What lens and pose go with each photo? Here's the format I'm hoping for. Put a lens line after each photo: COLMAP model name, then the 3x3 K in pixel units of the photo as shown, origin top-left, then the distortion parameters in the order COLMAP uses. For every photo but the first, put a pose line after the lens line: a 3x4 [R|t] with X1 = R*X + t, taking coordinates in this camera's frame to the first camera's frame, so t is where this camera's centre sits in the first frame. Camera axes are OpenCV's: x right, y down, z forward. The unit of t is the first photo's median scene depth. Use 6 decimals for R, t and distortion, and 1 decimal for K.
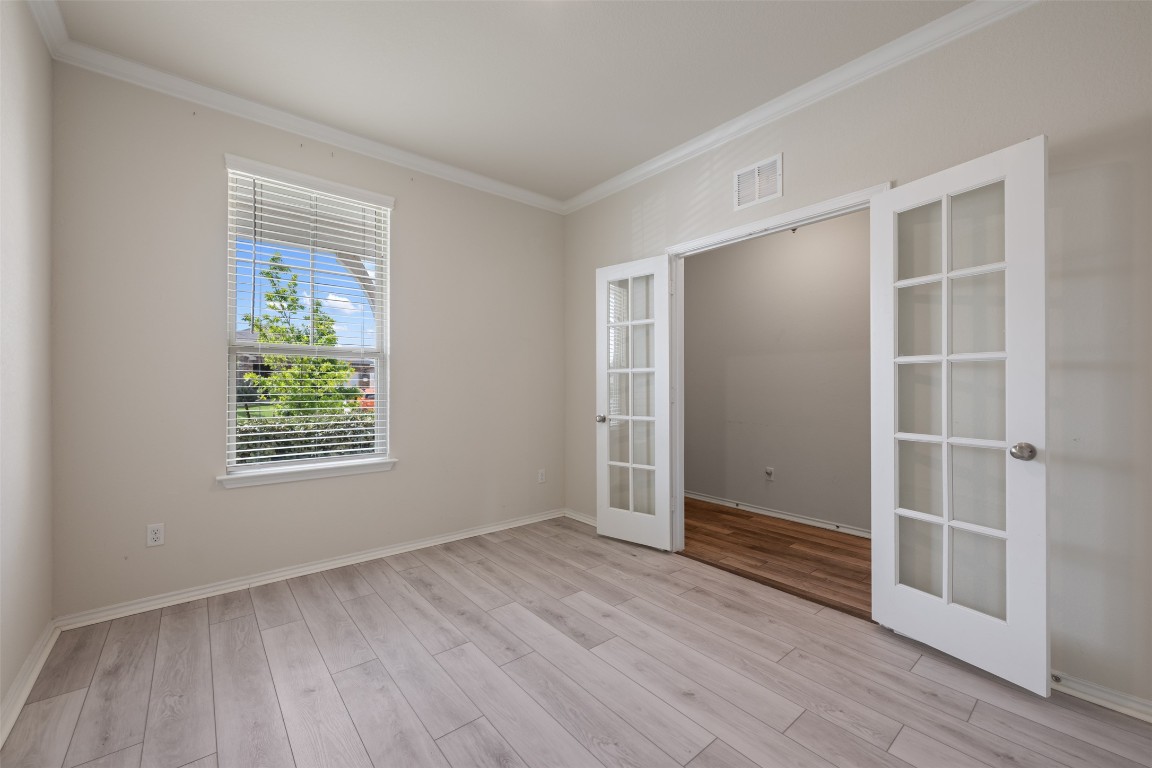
lens RADIAL K [[456.0, 0, 573.8], [0, 456.0, 383.3], [0, 0, 1]] dist [-0.000690, 0.000034]
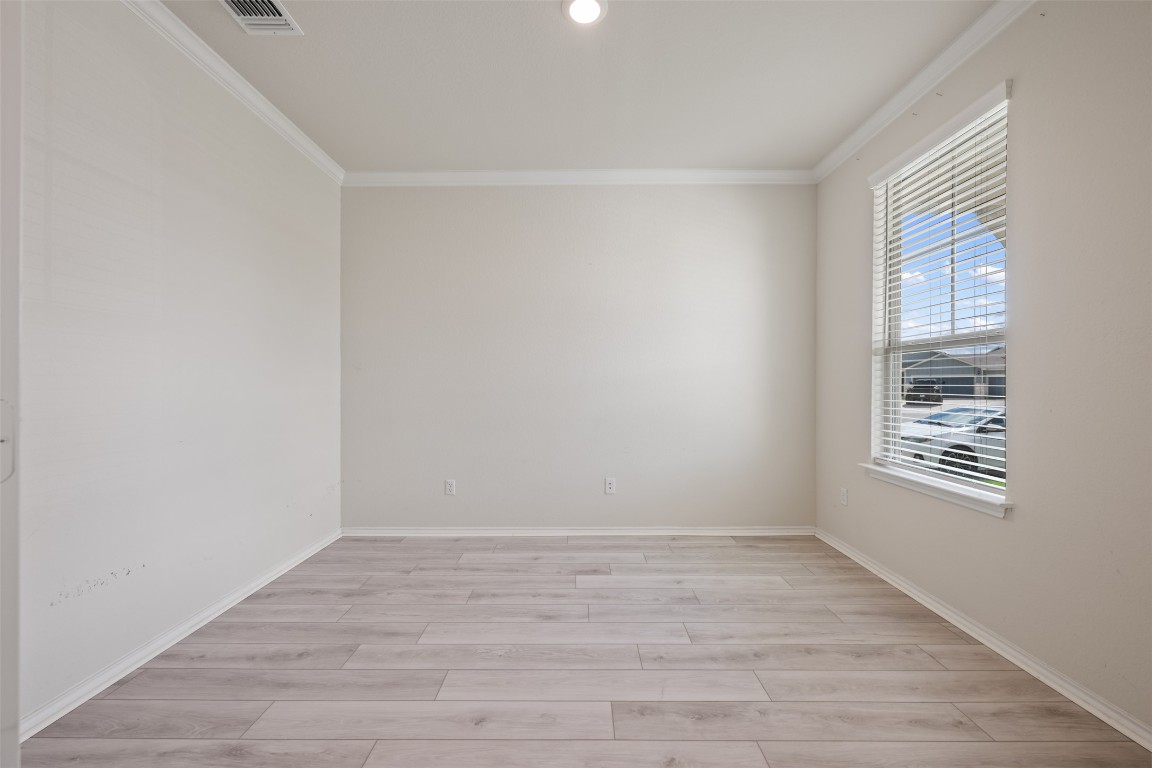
lens RADIAL K [[453.9, 0, 572.9], [0, 453.9, 382.0], [0, 0, 1]] dist [-0.001717, -0.000116]
pose [[-0.641478, -0.003969, -0.767131, 0.529267], [0.001137, 0.999981, -0.006125, 0.006998], [0.767141, -0.004802, -0.641461, 1.101139]]
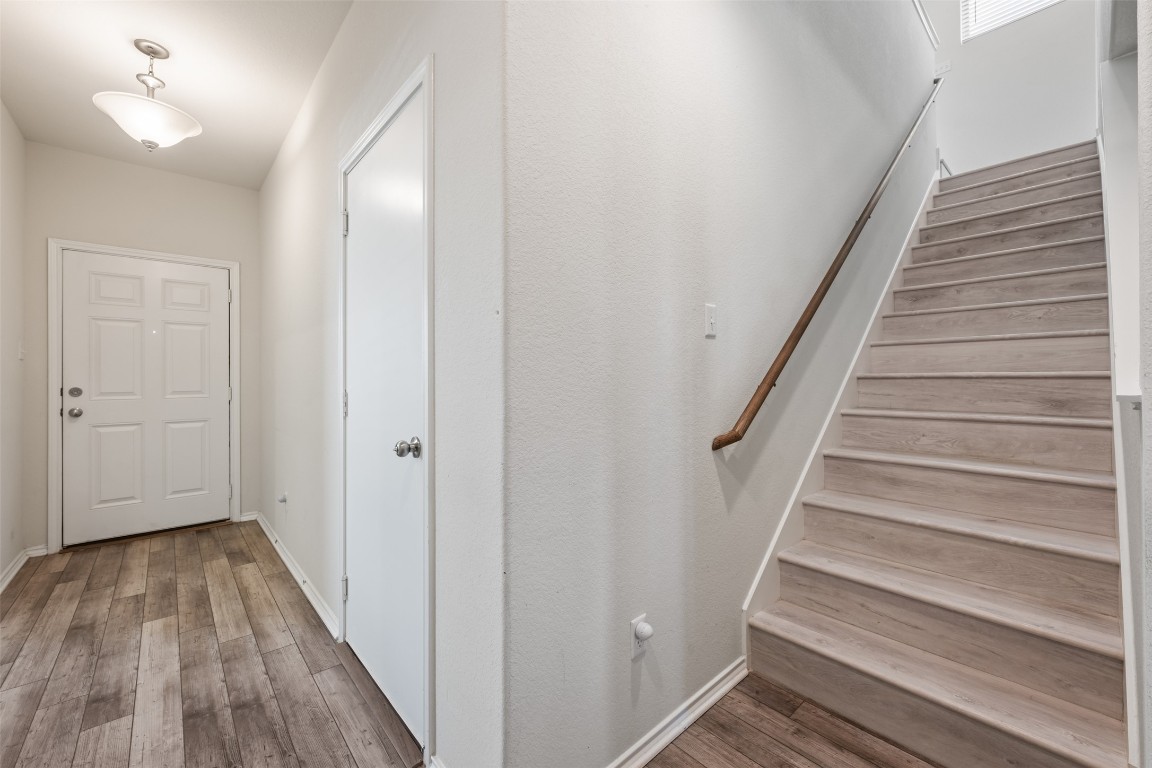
lens RADIAL K [[458.8, 0, 578.4], [0, 458.8, 377.3], [0, 0, 1]] dist [-0.000053, -0.000296]
pose [[0.999187, -0.005909, 0.039870, 1.316392], [0.005943, 0.999982, -0.000737, 0.008348], [-0.039865, 0.000973, 0.999205, 0.382734]]
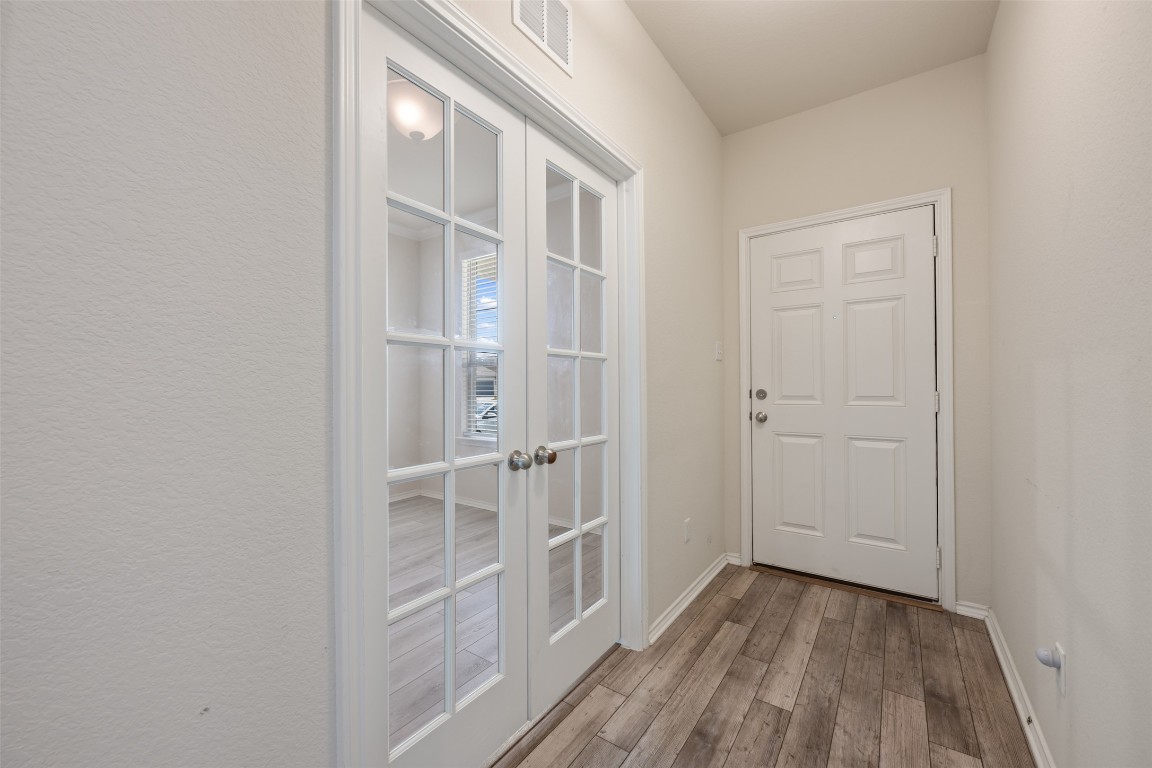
lens RADIAL K [[456.0, 0, 573.8], [0, 456.0, 383.3], [0, 0, 1]] dist [-0.000690, 0.000034]
pose [[0.258154, -0.004497, -0.966093, 0.975297], [0.011480, 0.999933, -0.001586, 0.009023], [0.966036, -0.010682, 0.258188, 0.923705]]
